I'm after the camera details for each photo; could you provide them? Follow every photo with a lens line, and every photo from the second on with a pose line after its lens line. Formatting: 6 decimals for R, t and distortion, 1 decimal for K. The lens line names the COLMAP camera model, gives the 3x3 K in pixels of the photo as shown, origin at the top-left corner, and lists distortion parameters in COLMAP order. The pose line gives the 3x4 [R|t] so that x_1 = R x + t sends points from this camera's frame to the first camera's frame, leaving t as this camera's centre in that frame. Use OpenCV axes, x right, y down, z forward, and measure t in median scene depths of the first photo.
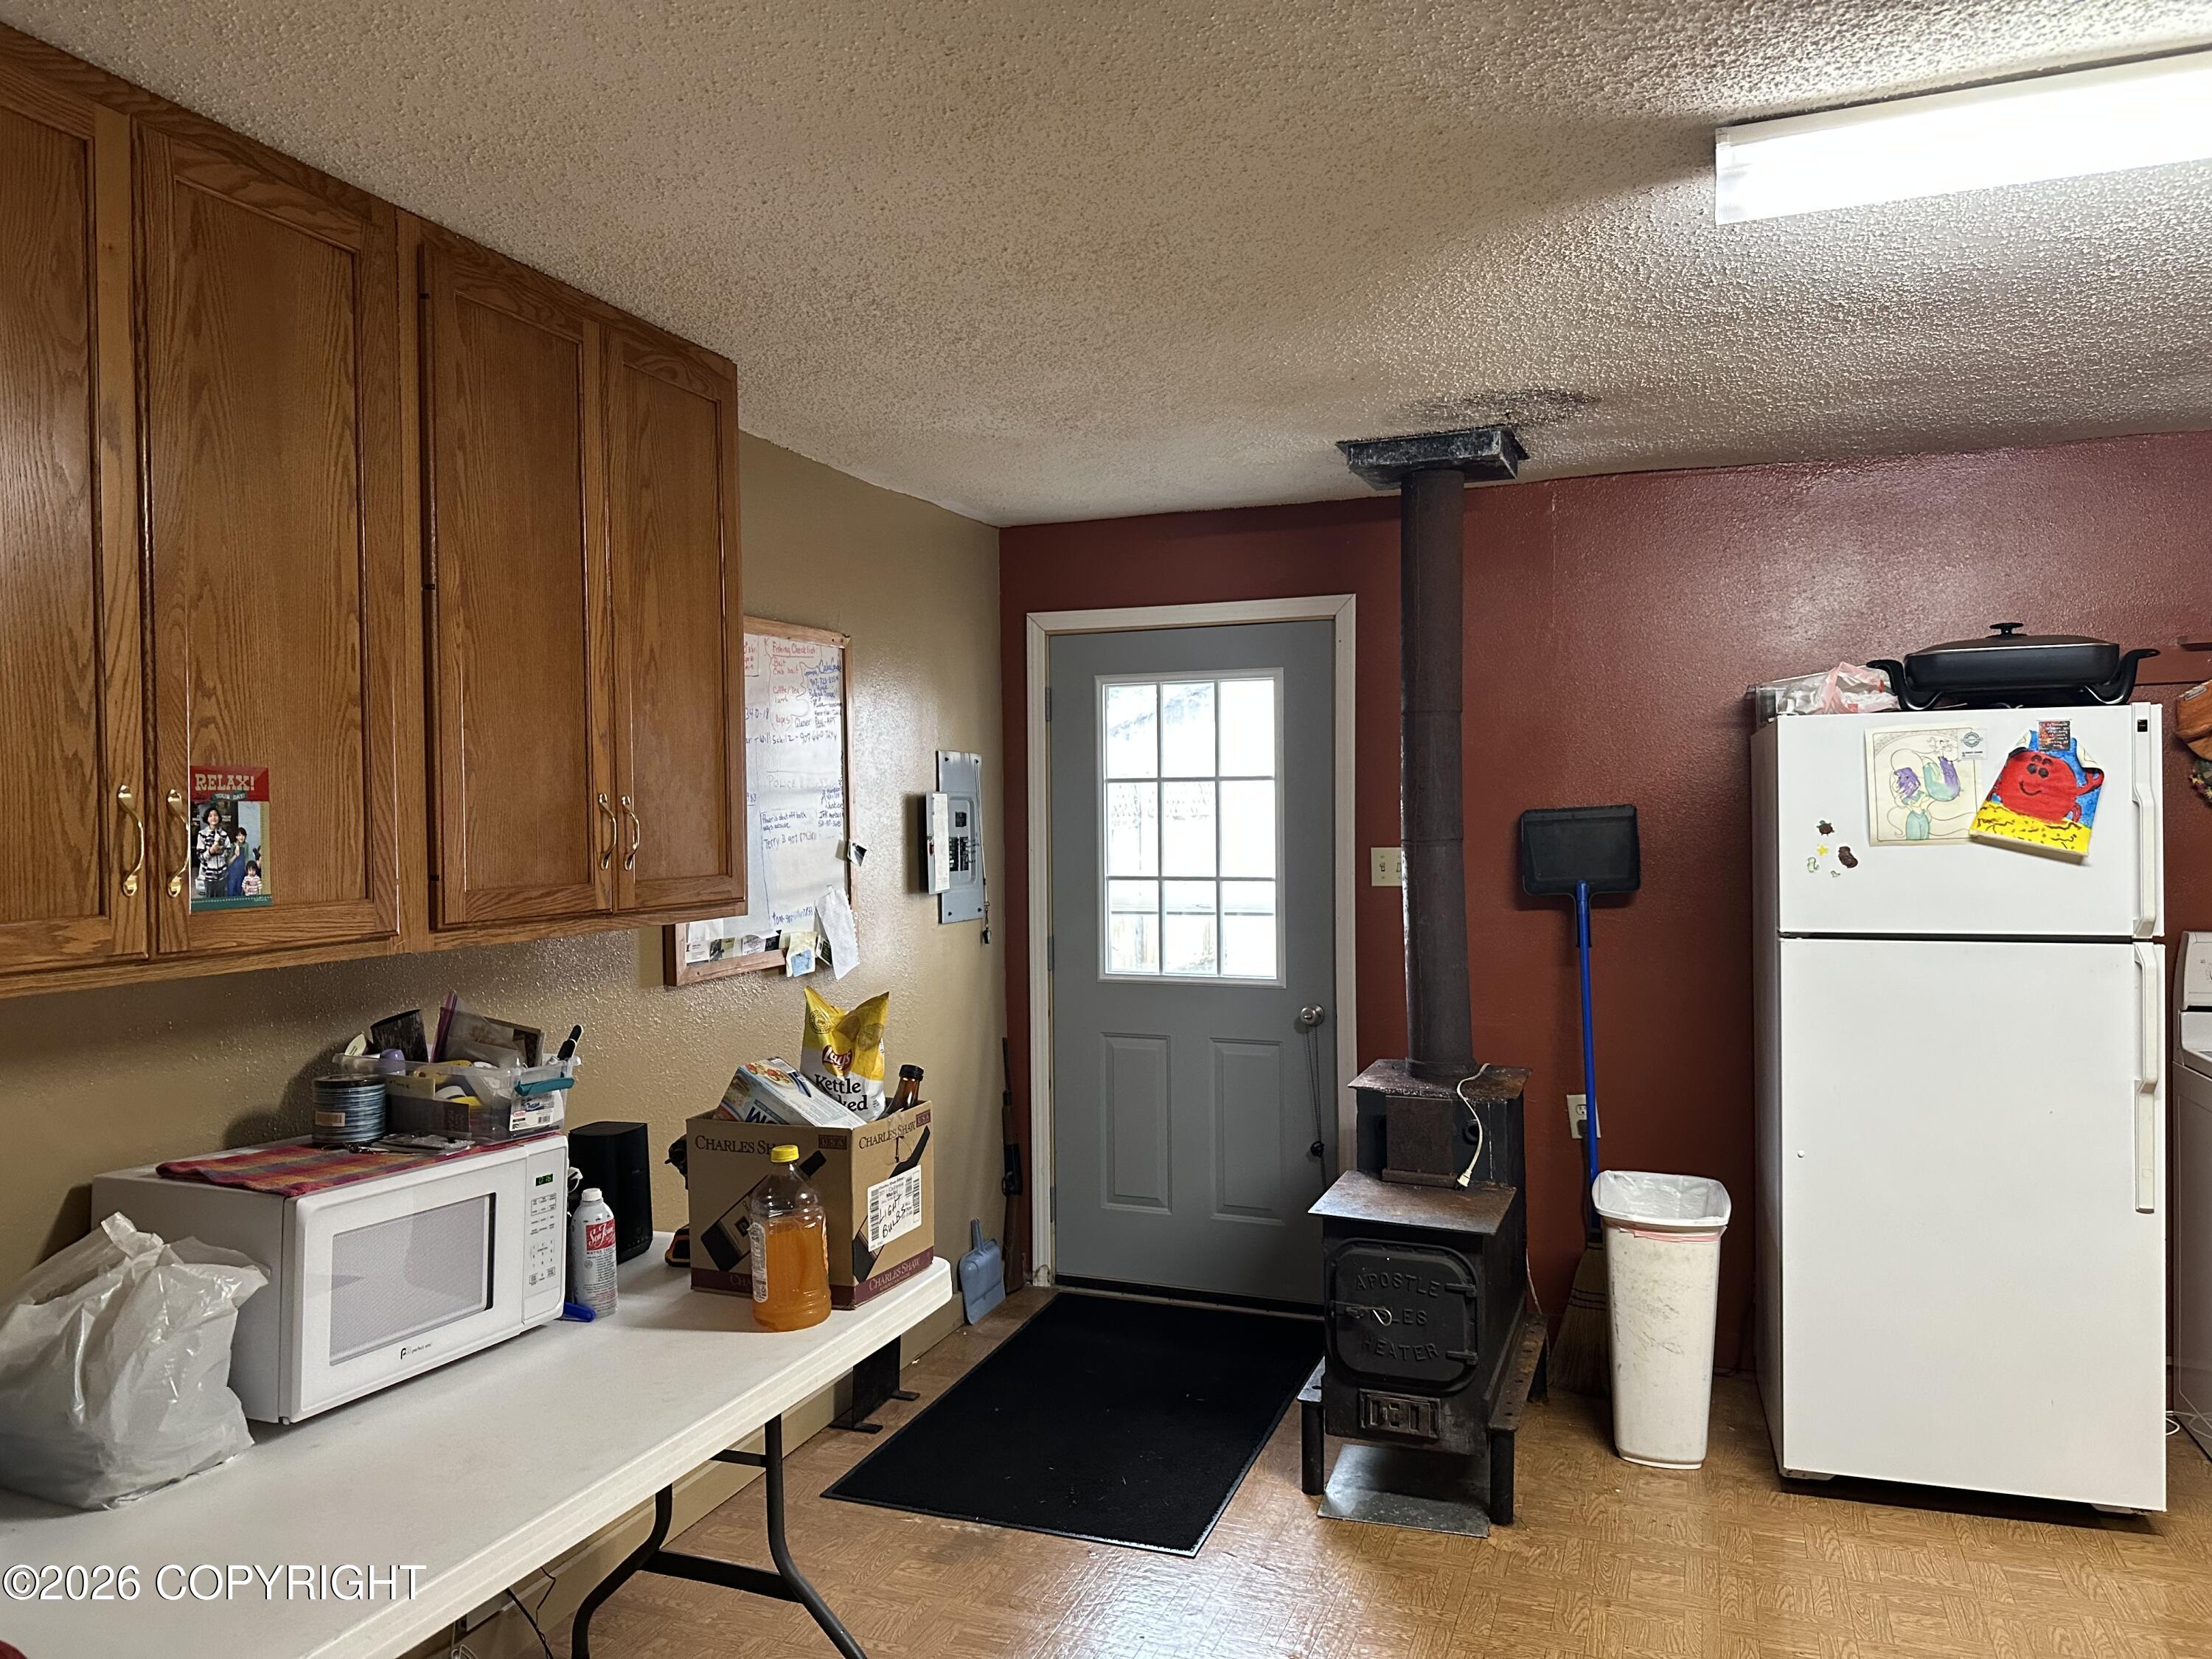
lens RADIAL K [[1540.5, 0, 1106.6], [0, 1540.5, 829.5], [0, 0, 1]] dist [0.004415, -0.000823]
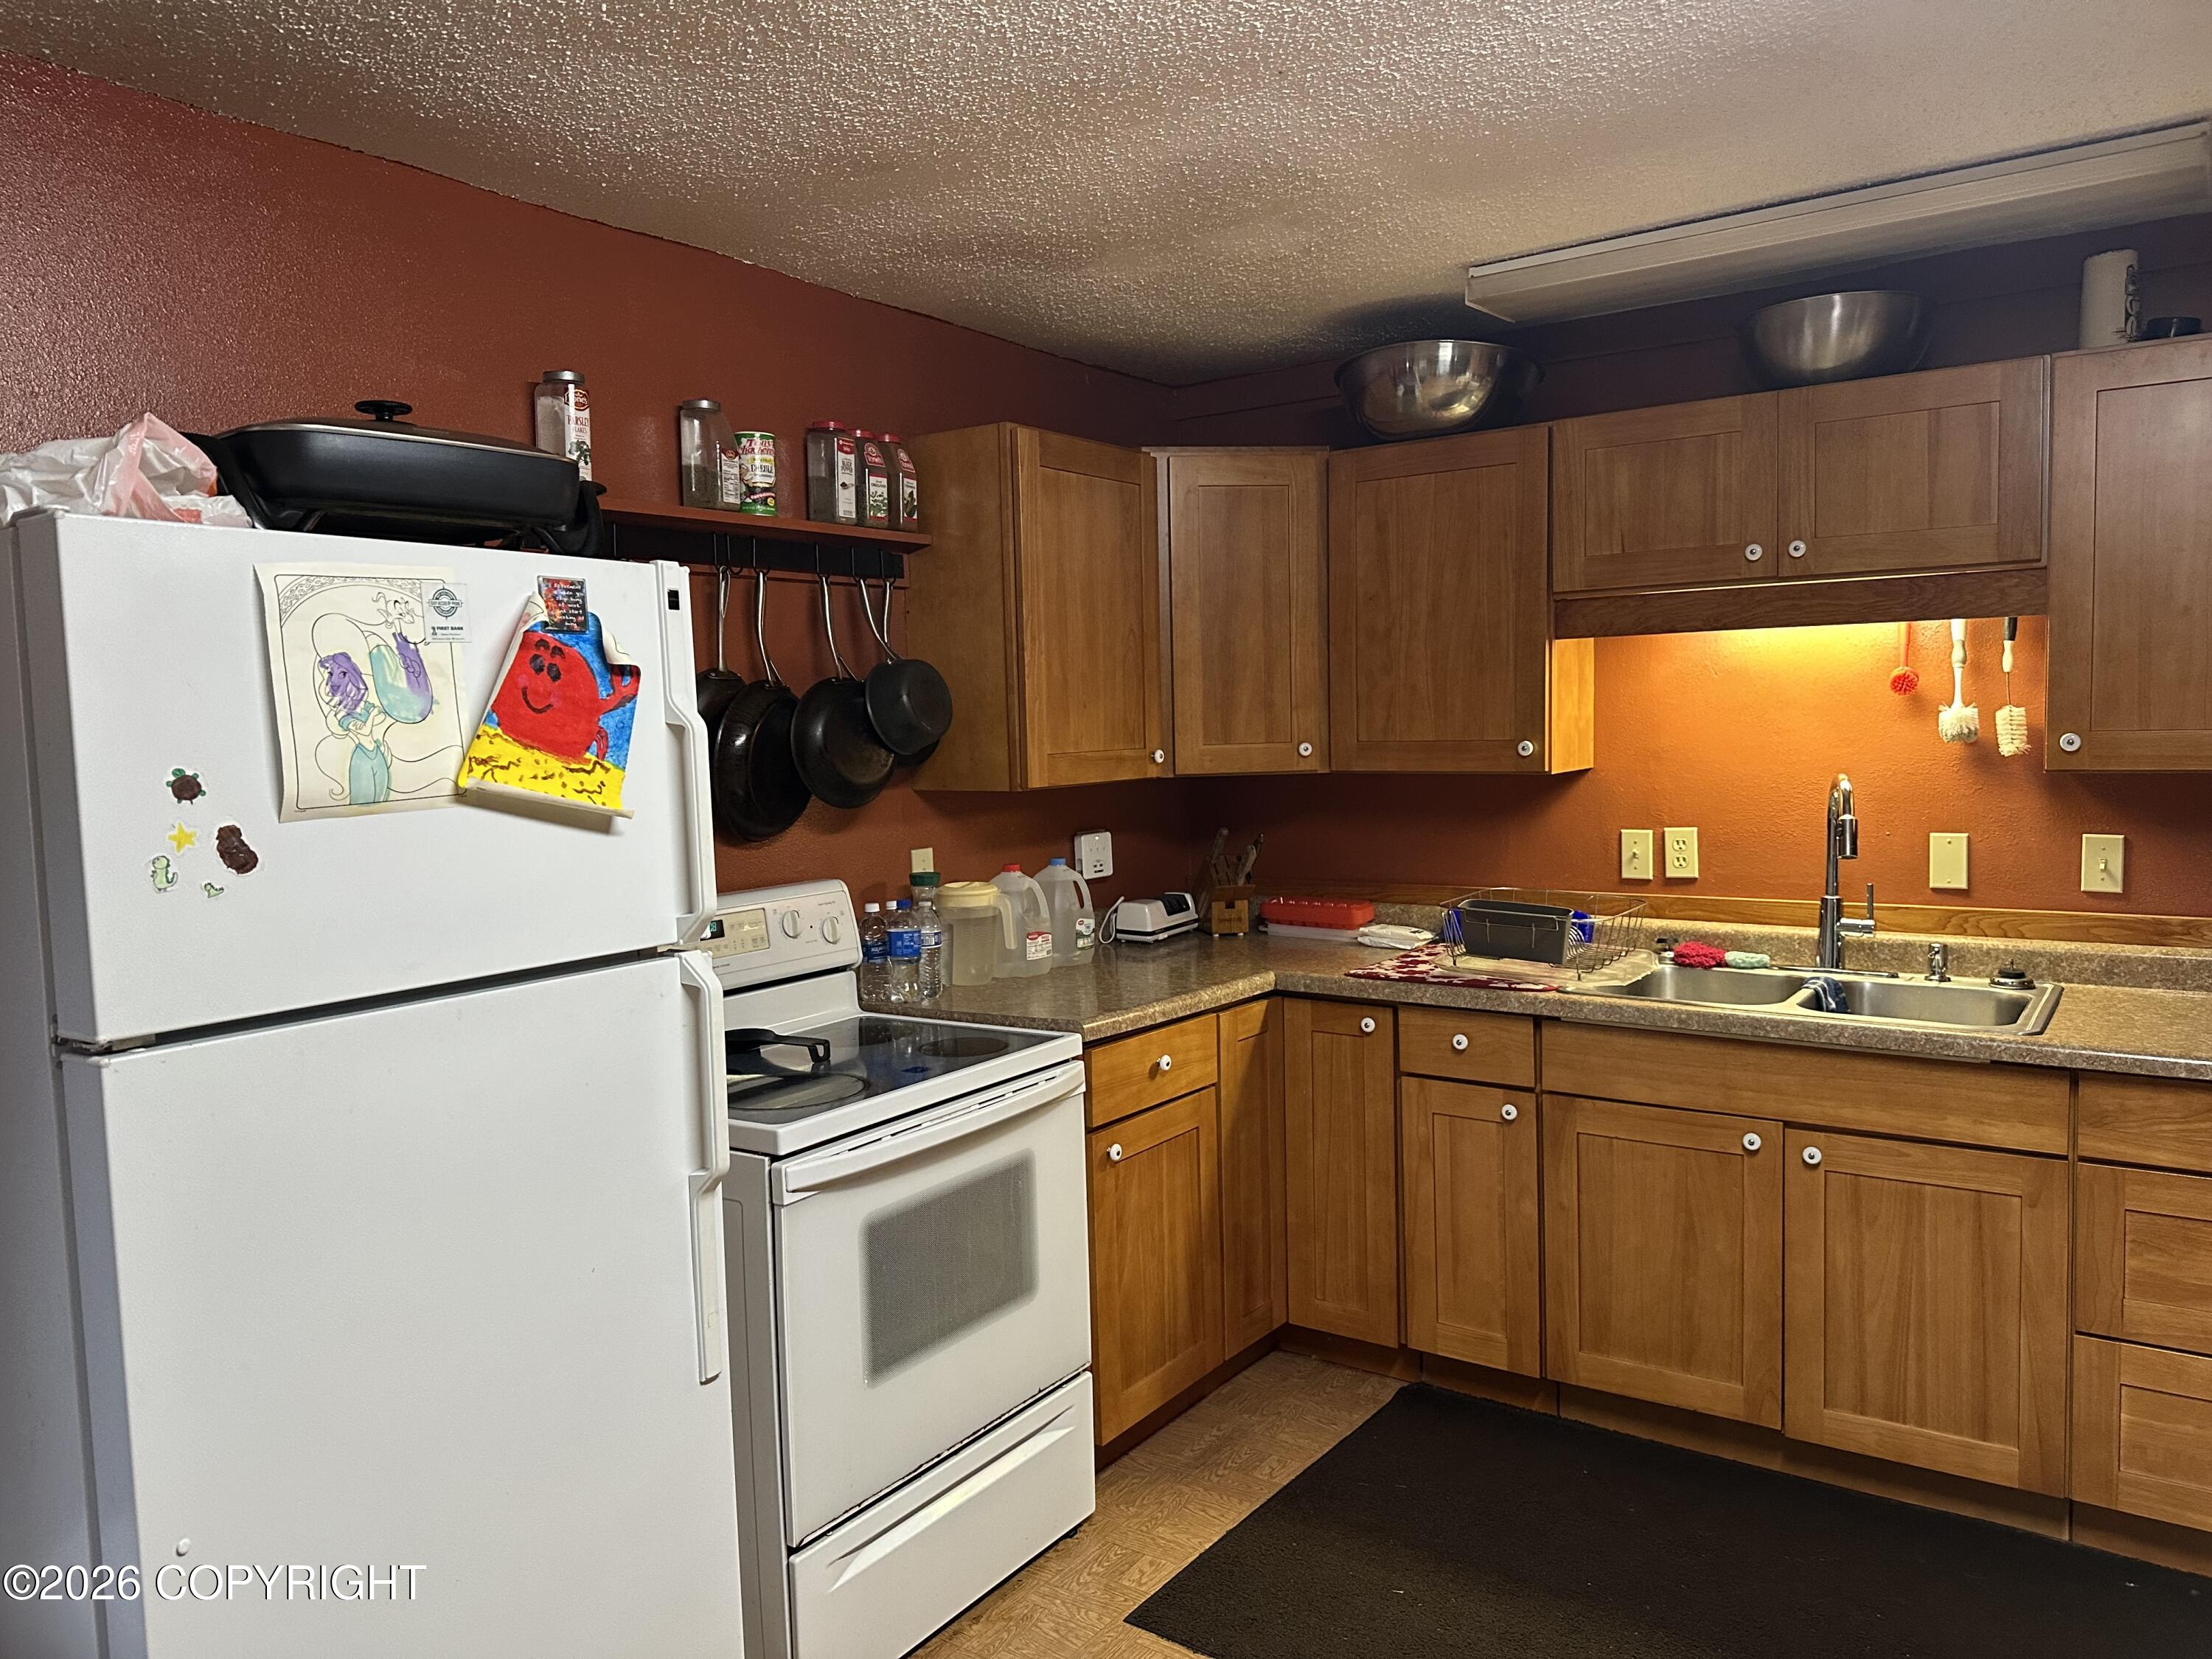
lens RADIAL K [[1540.5, 0, 1109.8], [0, 1540.5, 837.1], [0, 0, 1]] dist [0.004415, -0.000823]
pose [[0.233463, -0.067435, 0.970025, 0.110213], [0.030891, 0.997603, 0.061917, -0.005551], [-0.971875, 0.015510, 0.234987, 0.670685]]
